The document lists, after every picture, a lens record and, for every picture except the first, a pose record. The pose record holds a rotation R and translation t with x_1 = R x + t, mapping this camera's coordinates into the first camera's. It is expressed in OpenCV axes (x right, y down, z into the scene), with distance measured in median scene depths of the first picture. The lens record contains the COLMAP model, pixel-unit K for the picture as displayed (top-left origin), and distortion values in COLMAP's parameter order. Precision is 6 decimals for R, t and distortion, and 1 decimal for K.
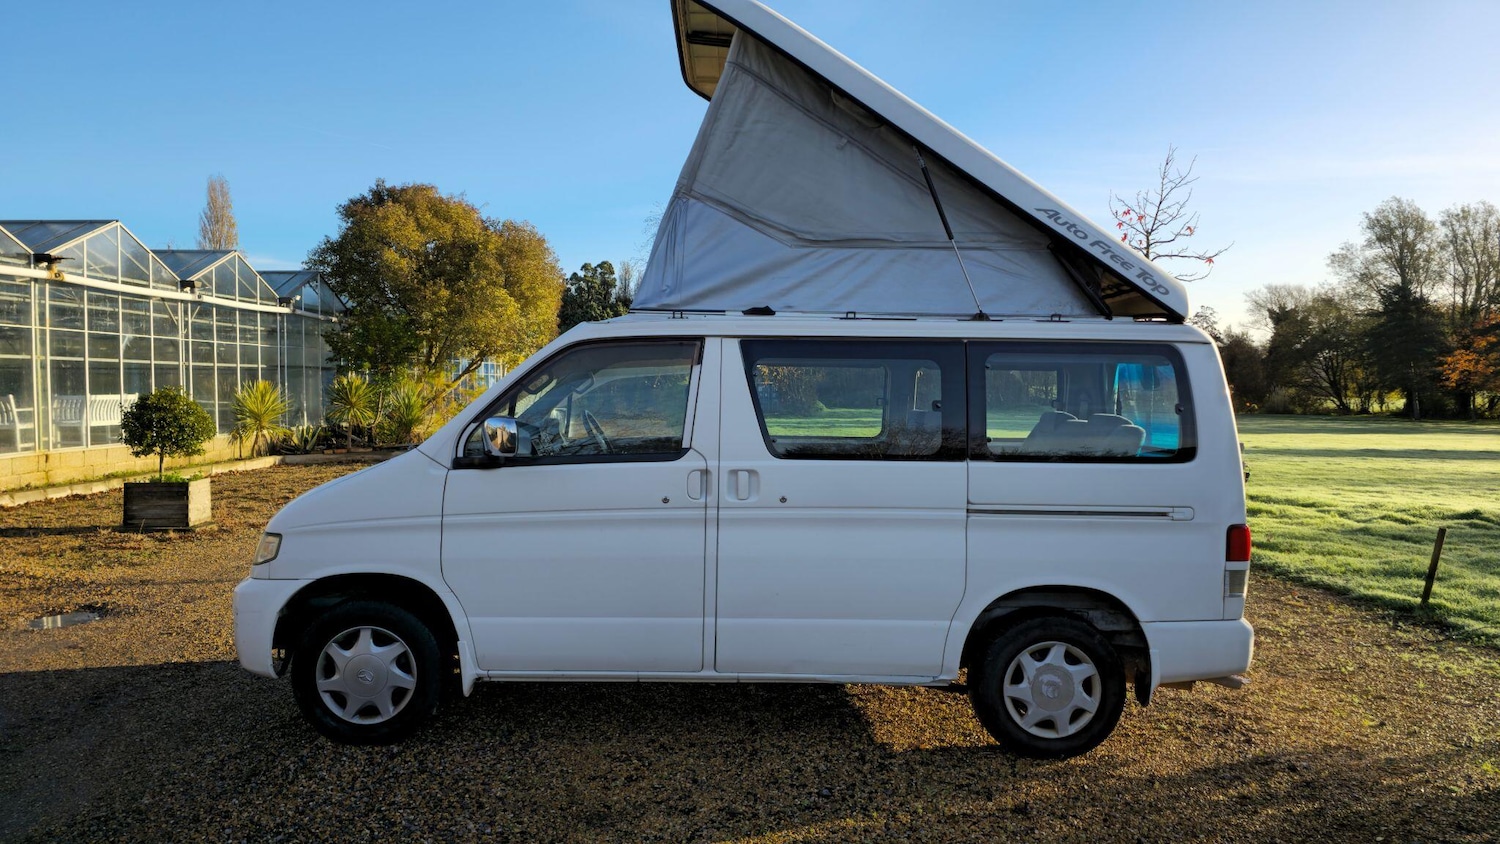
lens RADIAL K [[972.6, 0, 745.0], [0, 972.6, 425.2], [0, 0, 1]] dist [0.075570, -0.074164]
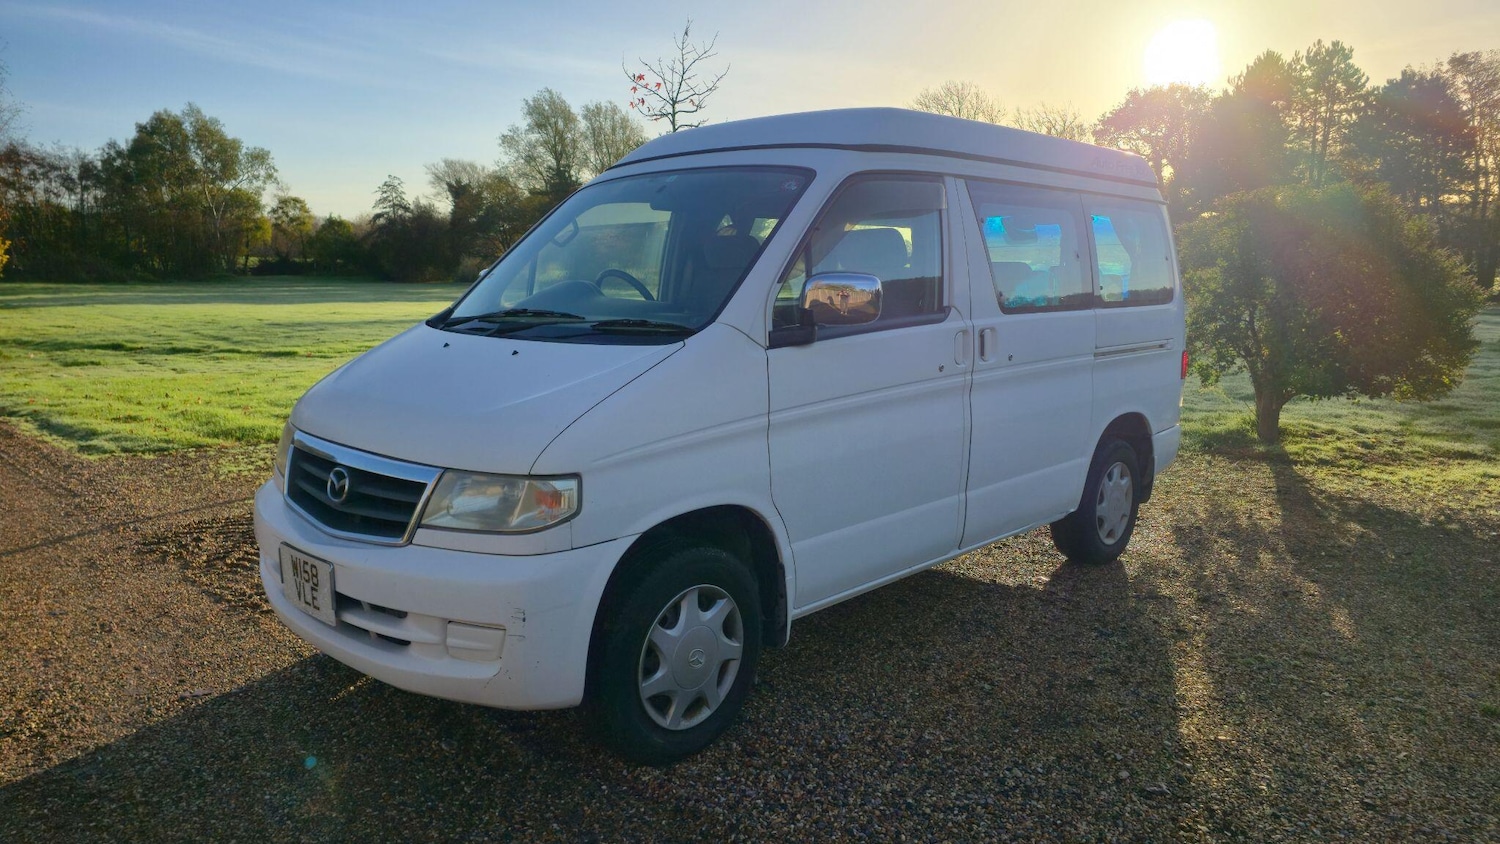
lens RADIAL K [[972.6, 0, 745.0], [0, 972.6, 425.2], [0, 0, 1]] dist [0.075570, -0.074164]
pose [[0.706368, -0.119505, 0.697684, -0.462822], [0.027385, 0.989521, 0.141767, -0.000258], [-0.707315, -0.081033, 0.702239, 0.290200]]
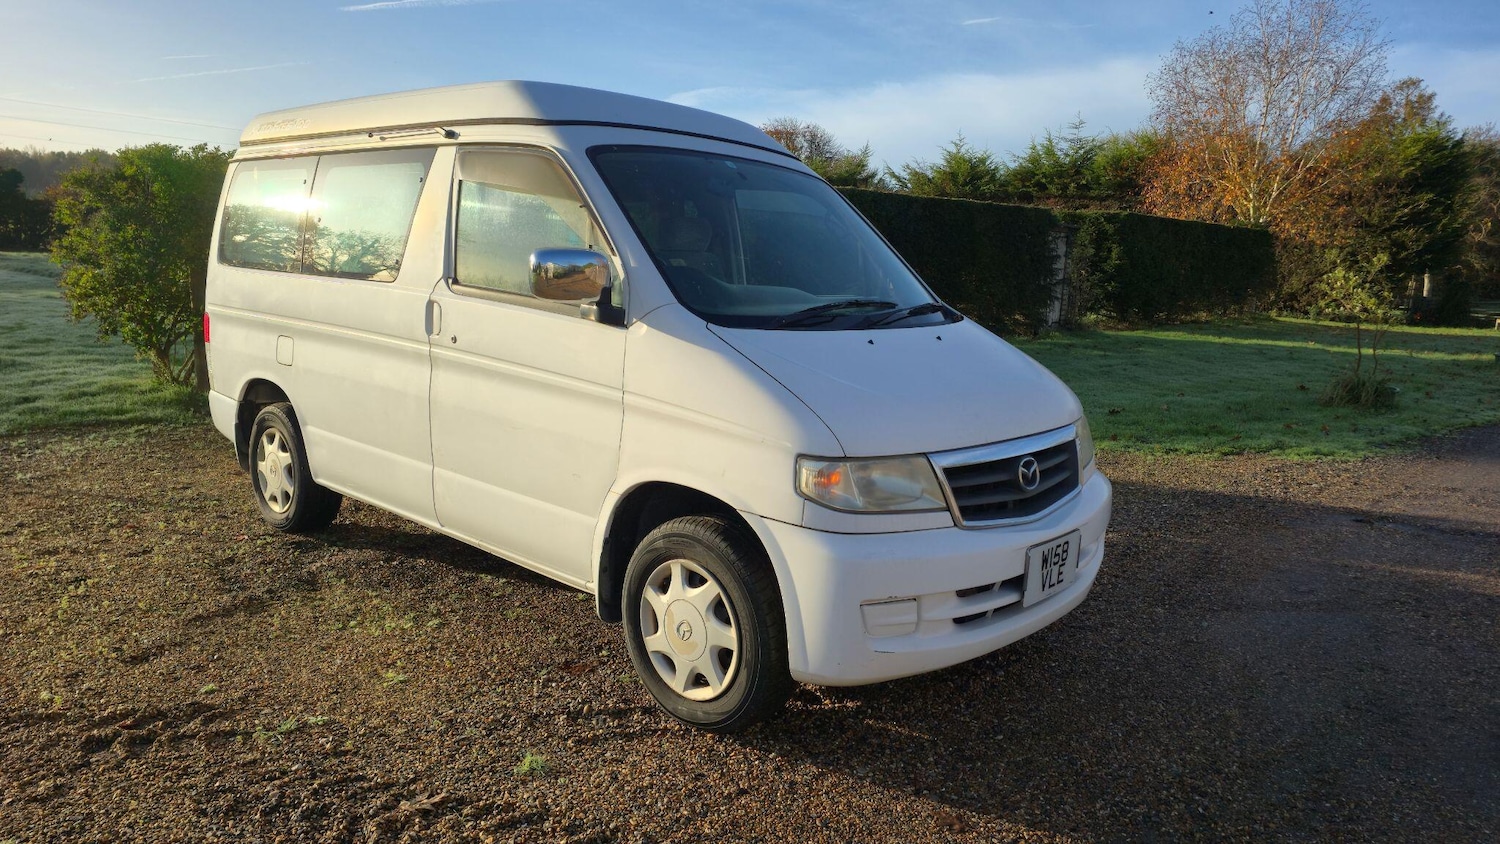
lens RADIAL K [[976.9, 0, 755.4], [0, 976.9, 415.1], [0, 0, 1]] dist [0.059640, -0.057469]
pose [[-0.713644, -0.153302, 0.683529, -0.503249], [-0.028303, 0.981273, 0.190531, -0.025000], [-0.699937, 0.116625, -0.704618, 1.044550]]
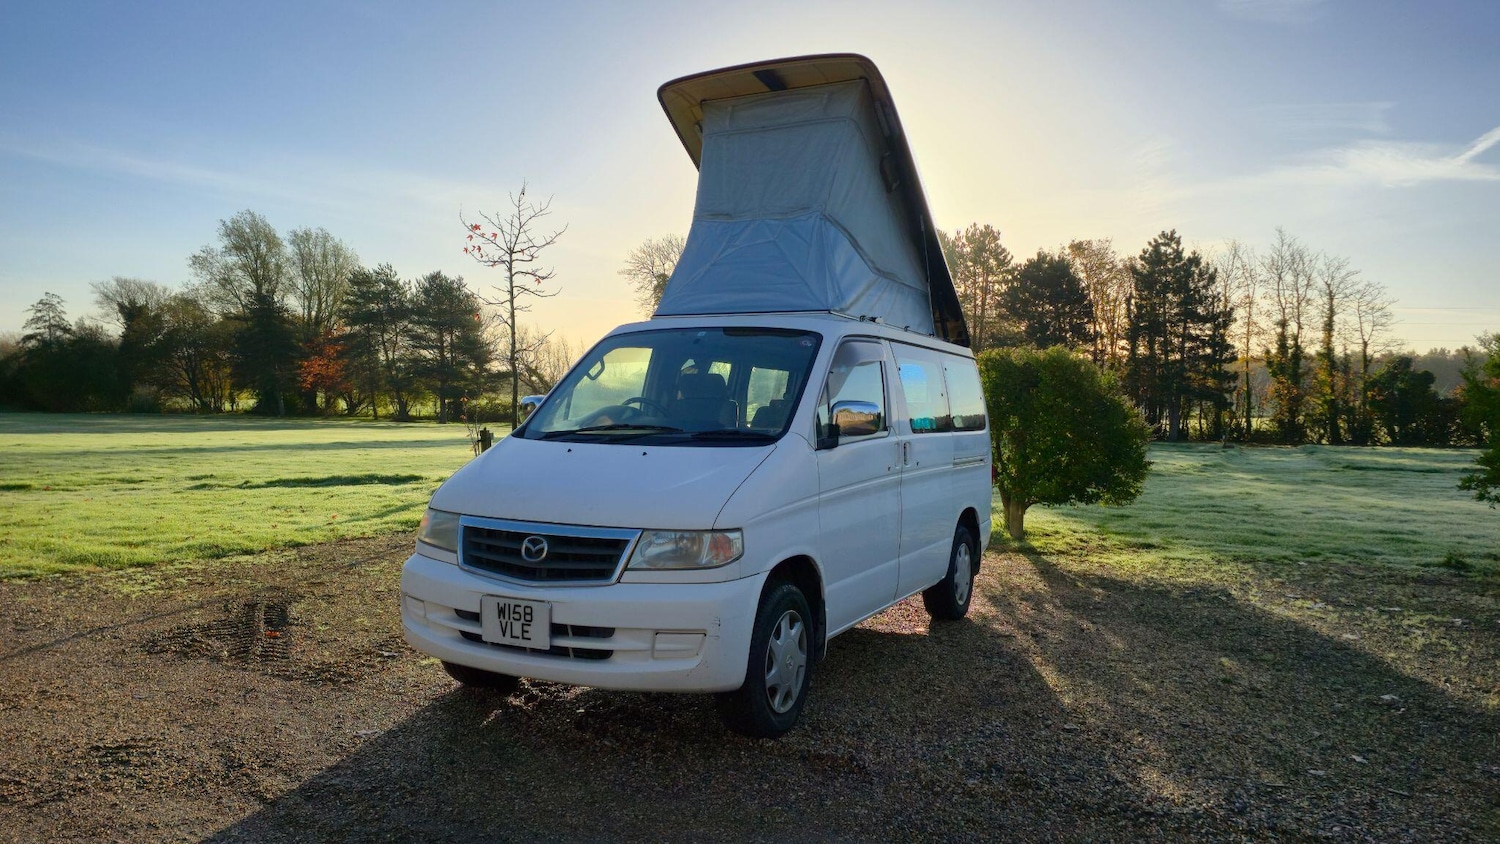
lens RADIAL K [[968.0, 0, 750.7], [0, 968.0, 434.3], [0, 0, 1]] dist [0.068010, -0.066878]
pose [[0.475305, -0.025461, 0.879452, -0.714861], [0.016059, 0.999666, 0.020261, 0.003089], [-0.879674, 0.004493, 0.475555, 0.321359]]
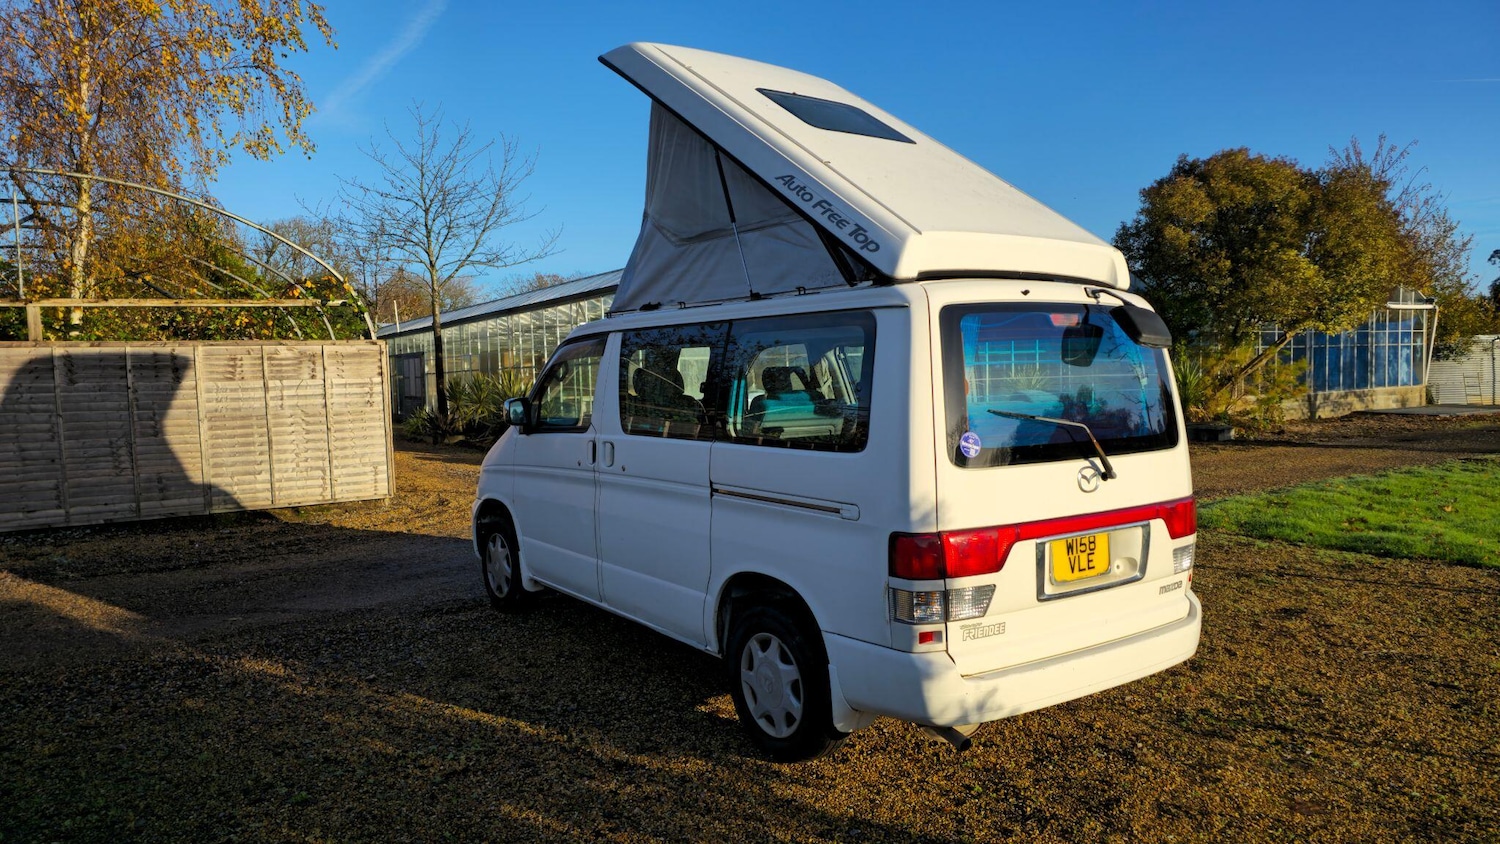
lens RADIAL K [[976.5, 0, 691.0], [0, 976.5, 431.2], [0, 0, 1]] dist [0.064674, -0.074919]
pose [[0.543832, 0.027409, -0.838746, 0.615223], [-0.006813, 0.999578, 0.028247, -0.001743], [0.839167, -0.009647, 0.543789, 0.244560]]
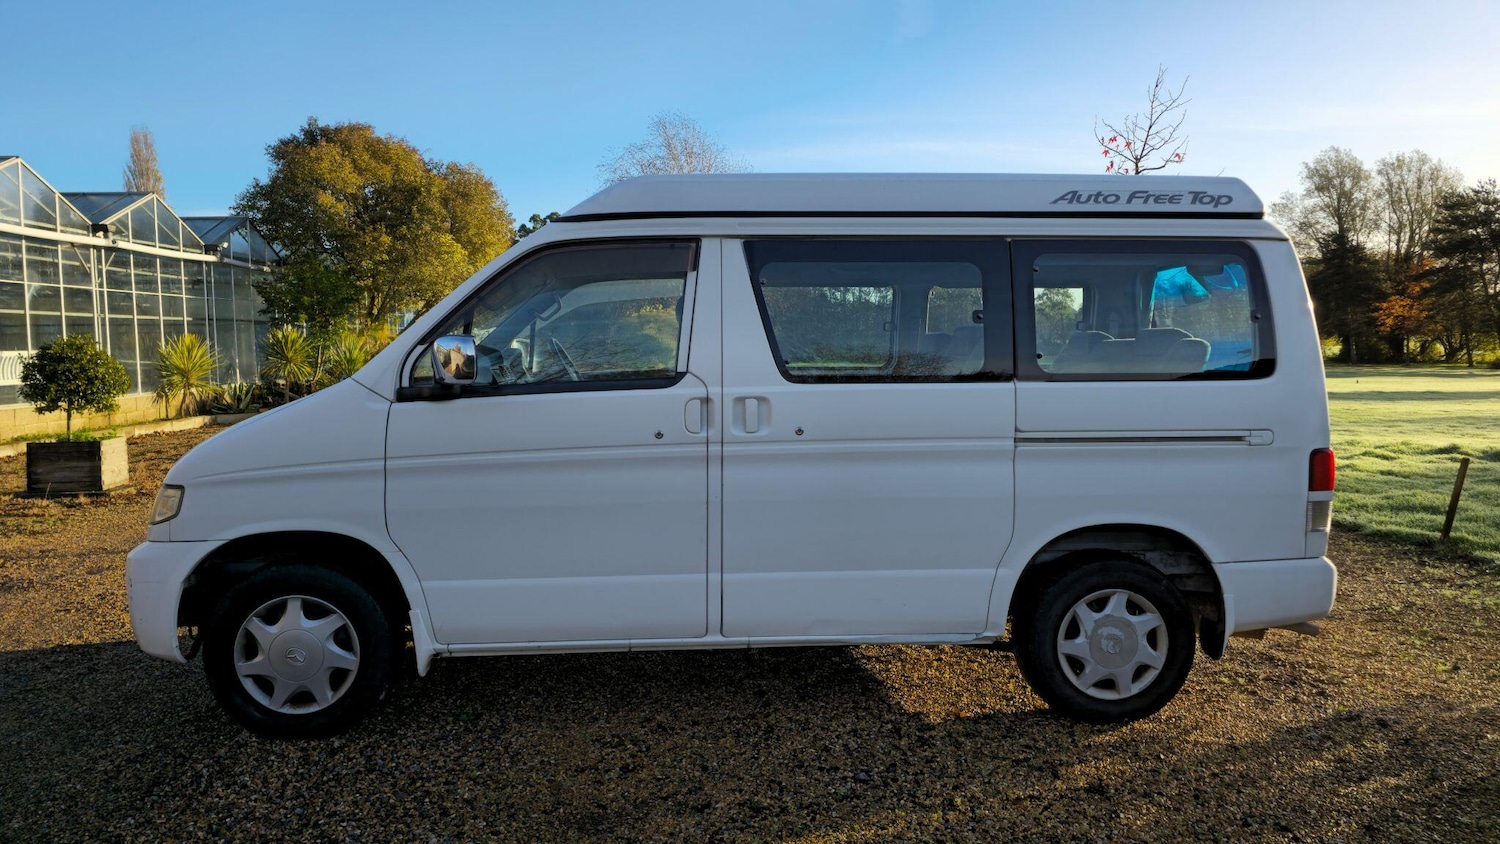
lens RADIAL K [[976.9, 0, 755.4], [0, 976.9, 415.1], [0, 0, 1]] dist [0.059640, -0.057469]
pose [[0.998271, -0.020088, 0.055235, -0.025733], [0.018230, 0.999257, 0.033943, 0.019018], [-0.055876, -0.032877, 0.997896, 0.093158]]
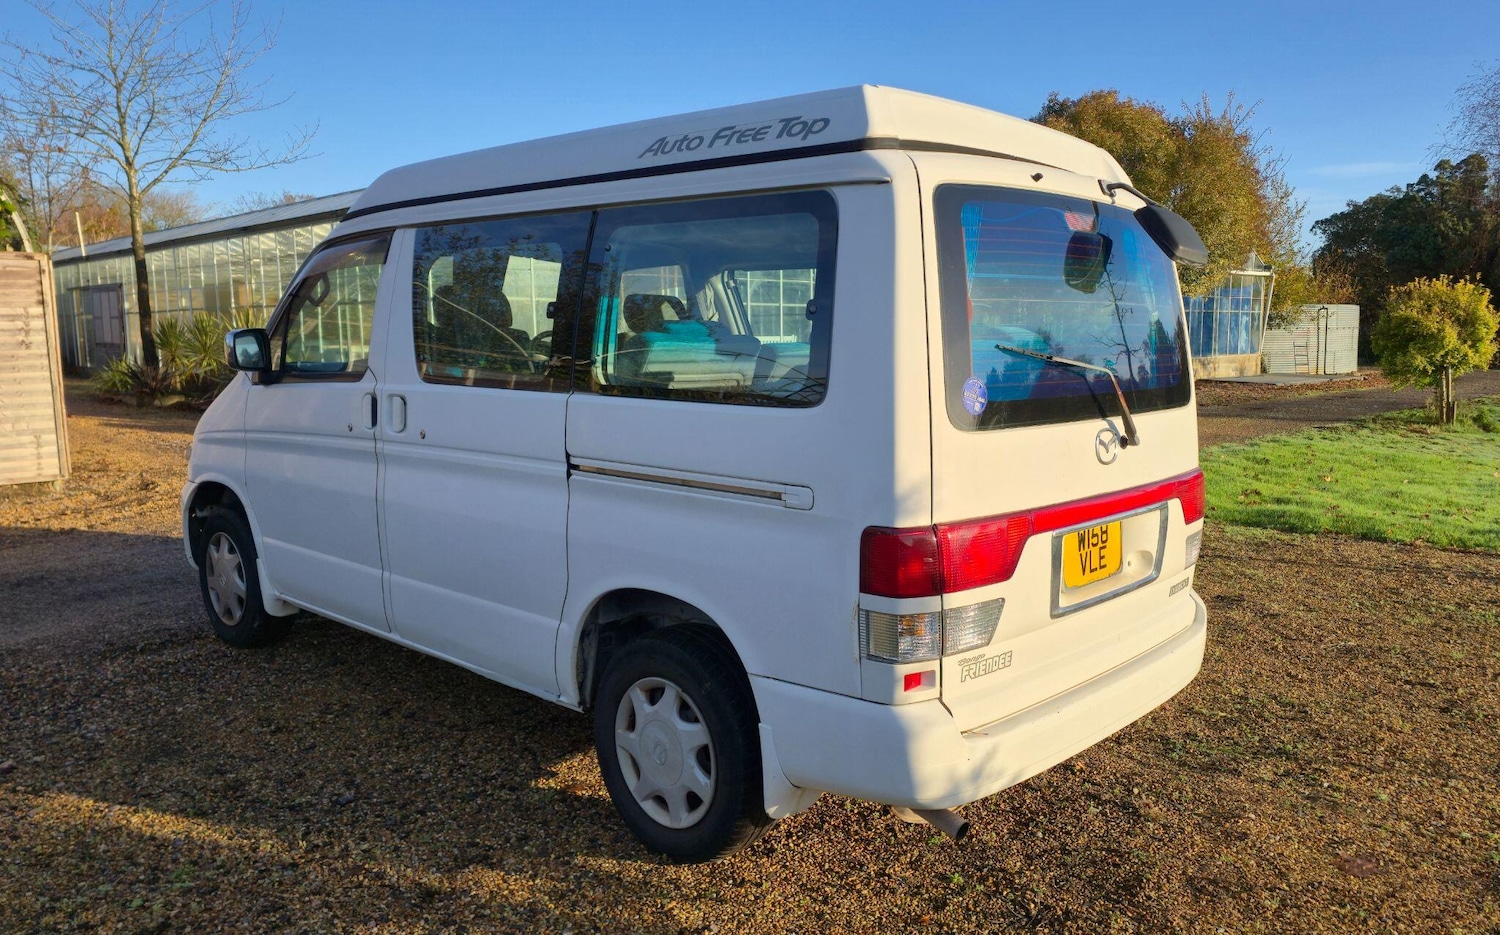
lens RADIAL K [[1109.2, 0, 785.9], [0, 1109.2, 477.2], [0, 0, 1]] dist [0.071620, -0.091420]
pose [[0.740058, 0.080157, -0.667749, 0.491046], [-0.021758, 0.995206, 0.095351, 0.010546], [0.672191, -0.056037, 0.738254, 0.304743]]
